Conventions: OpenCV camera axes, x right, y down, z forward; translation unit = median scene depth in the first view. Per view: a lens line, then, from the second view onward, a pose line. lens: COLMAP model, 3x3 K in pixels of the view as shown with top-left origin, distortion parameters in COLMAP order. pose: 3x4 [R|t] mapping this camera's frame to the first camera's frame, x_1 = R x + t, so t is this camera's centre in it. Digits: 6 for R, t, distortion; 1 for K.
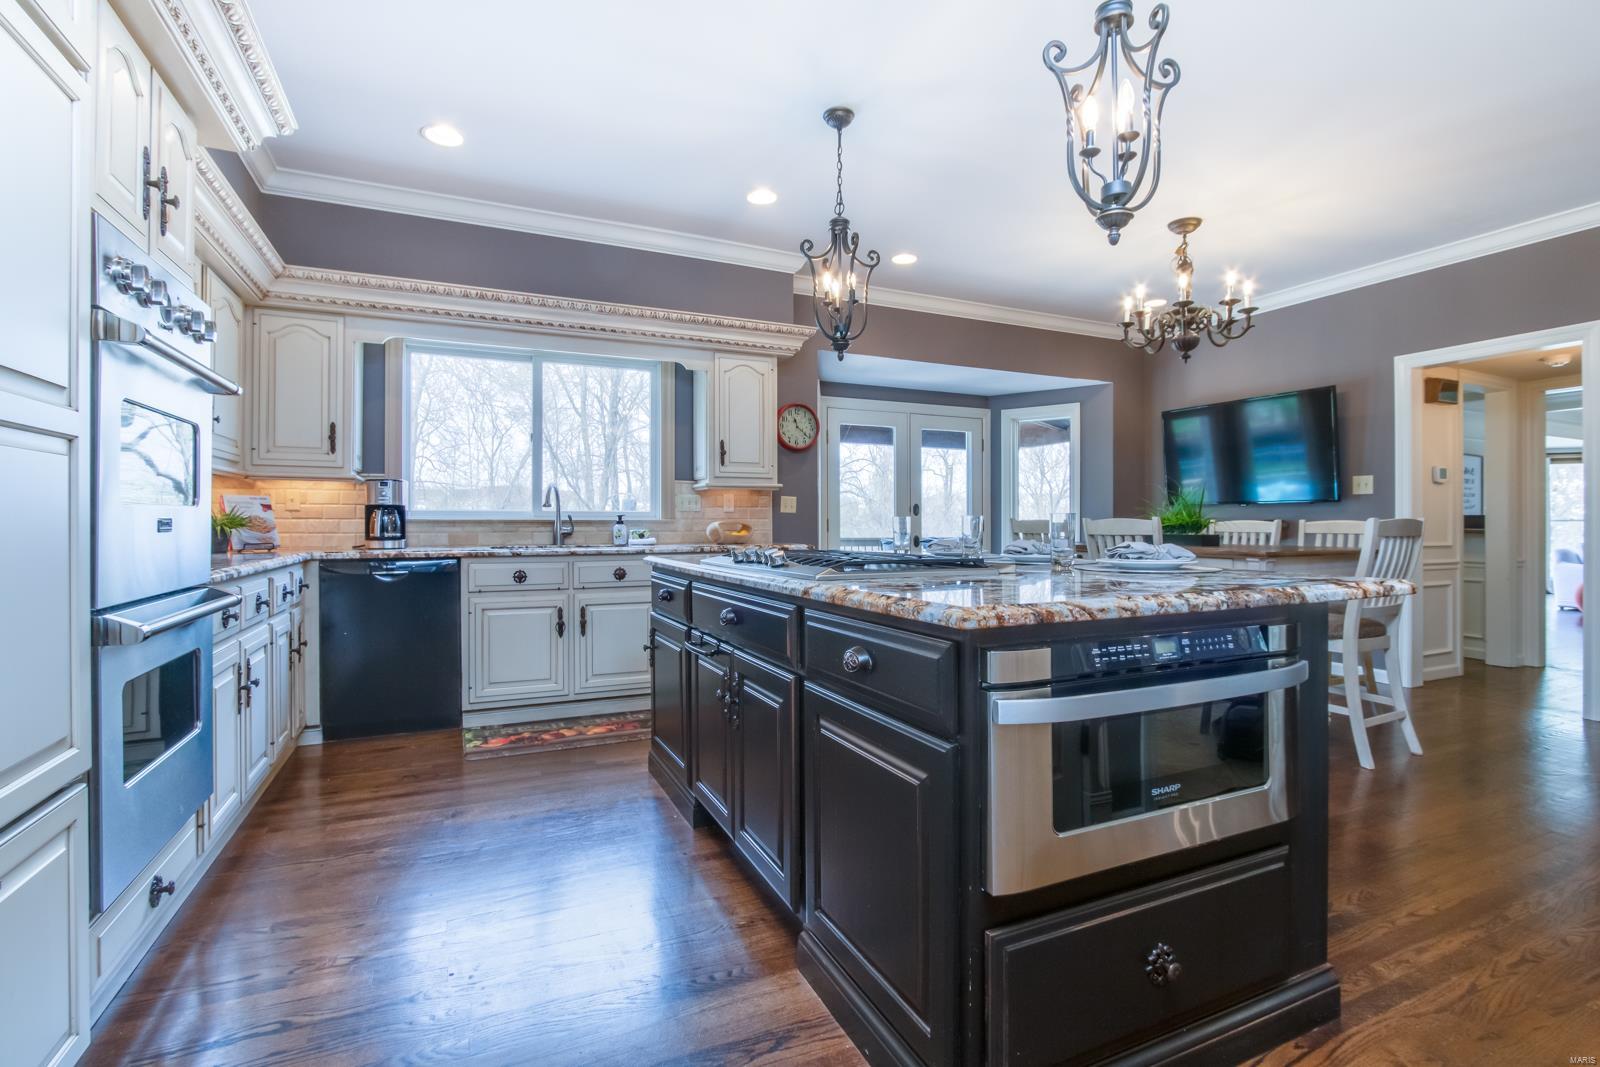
lens RADIAL K [[756.1, 0, 783.6], [0, 756.1, 519.2], [0, 0, 1]] dist [-0.010632, -0.000165]
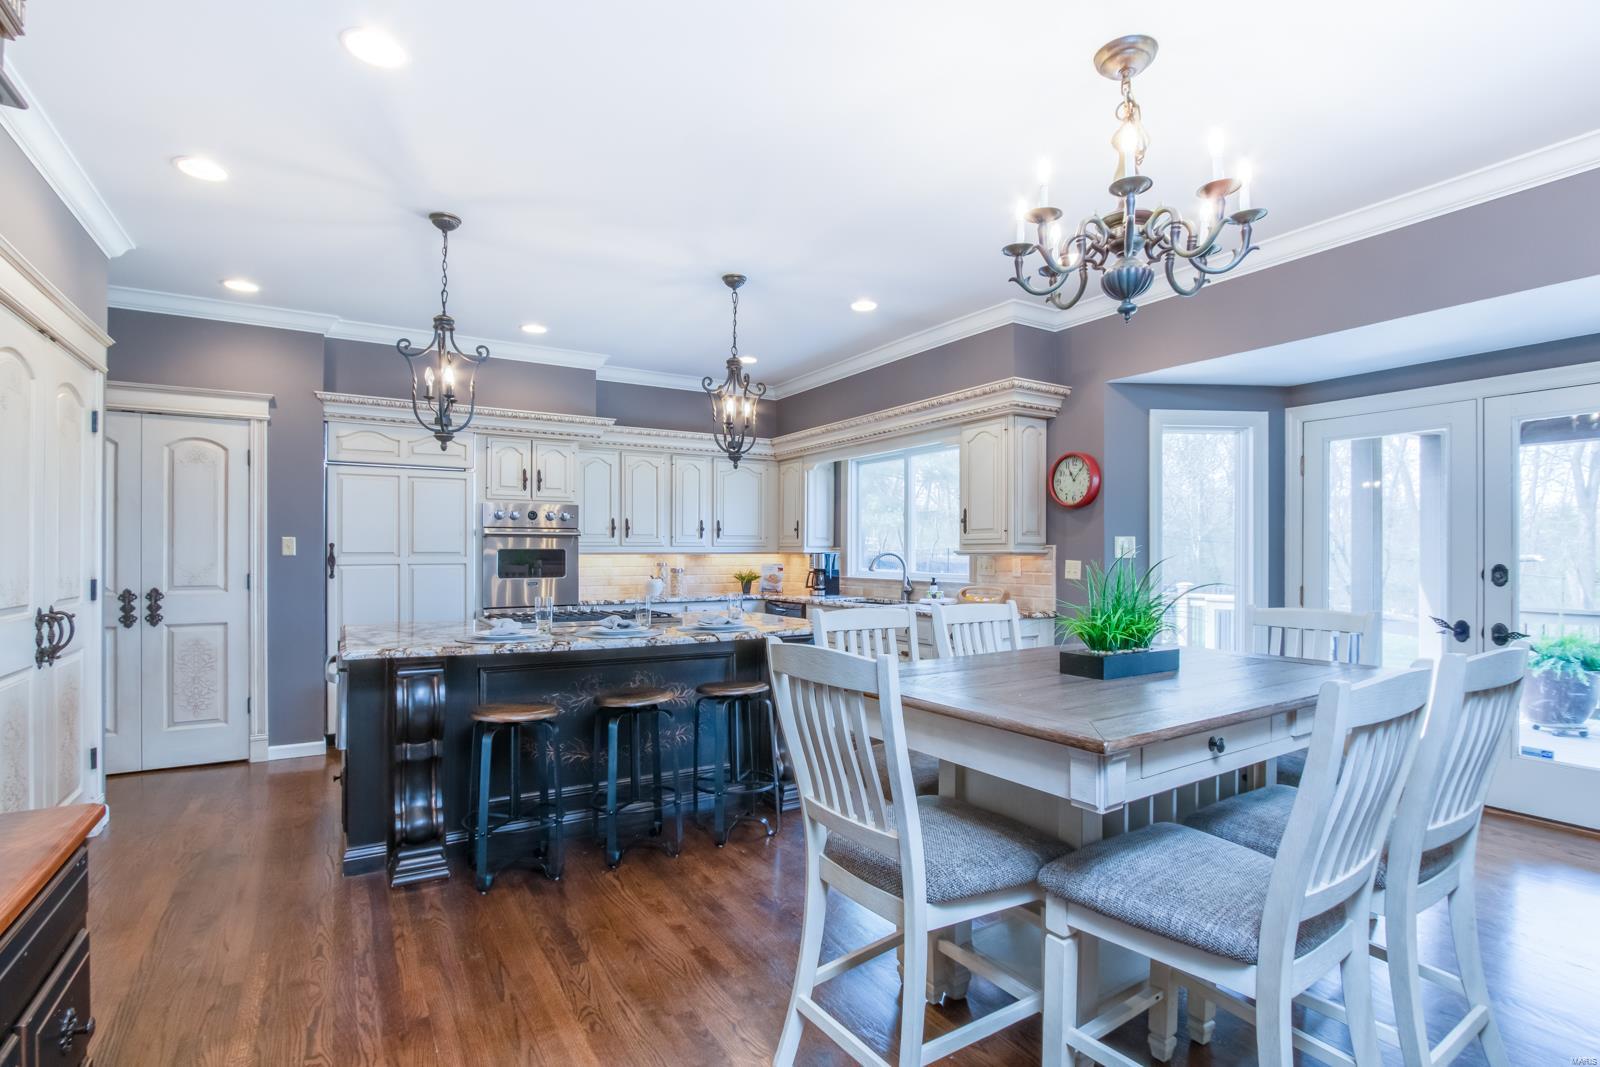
lens RADIAL K [[756.1, 0, 797.6], [0, 756.1, 550.4], [0, 0, 1]] dist [-0.010632, -0.000165]
pose [[0.127291, -0.002657, -0.991862, 1.024794], [0.004855, 0.999986, -0.002056, -0.051287], [0.991854, -0.004554, 0.127302, 0.706643]]
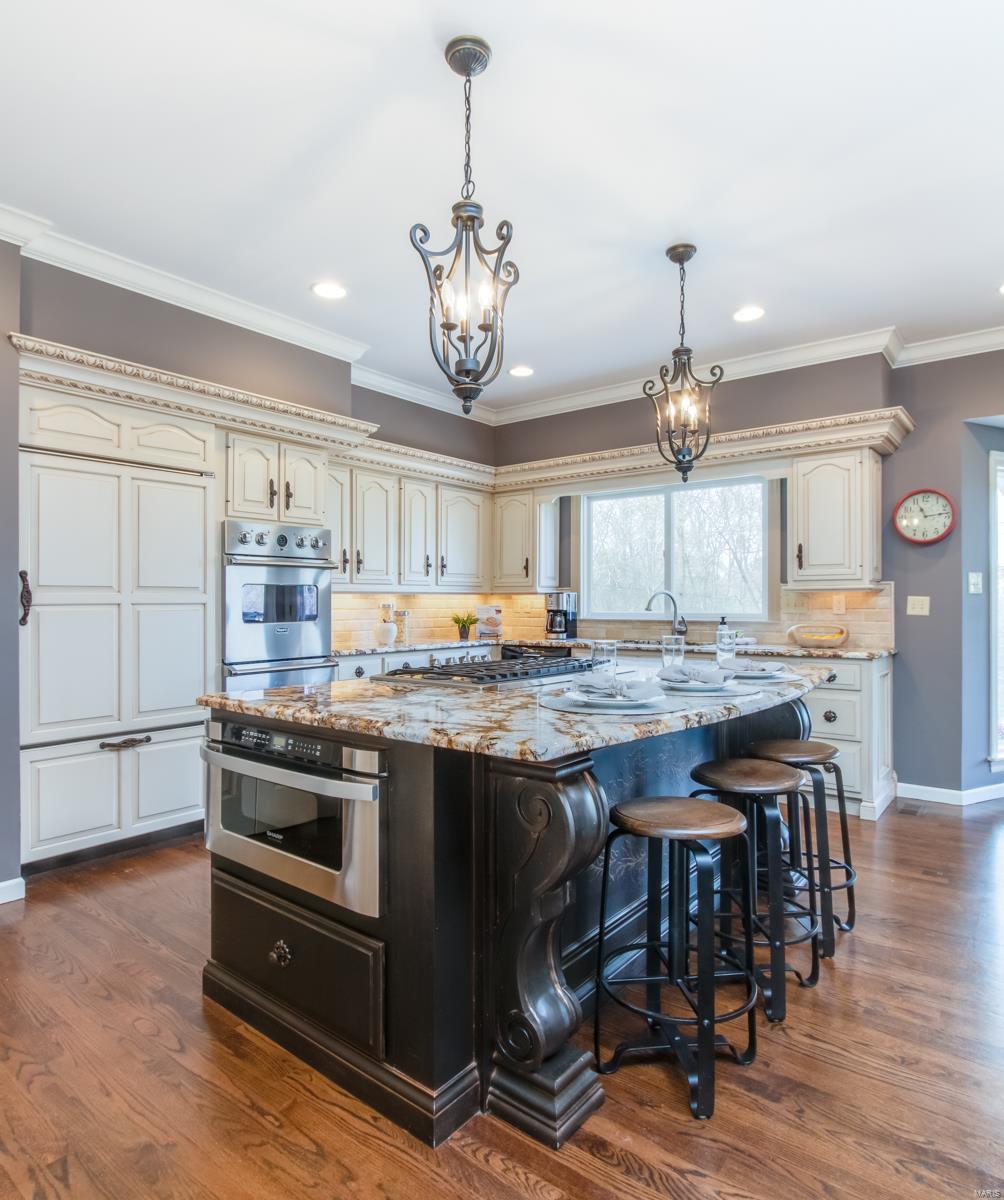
lens RADIAL K [[698.3, 0, 493.5], [0, 698.3, 597.4], [0, 0, 1]] dist [-0.003272, -0.000045]
pose [[0.458496, -0.008304, -0.888658, 0.616316], [0.006404, 0.999961, -0.006040, -0.033811], [0.888674, -0.002922, 0.458531, 0.235492]]
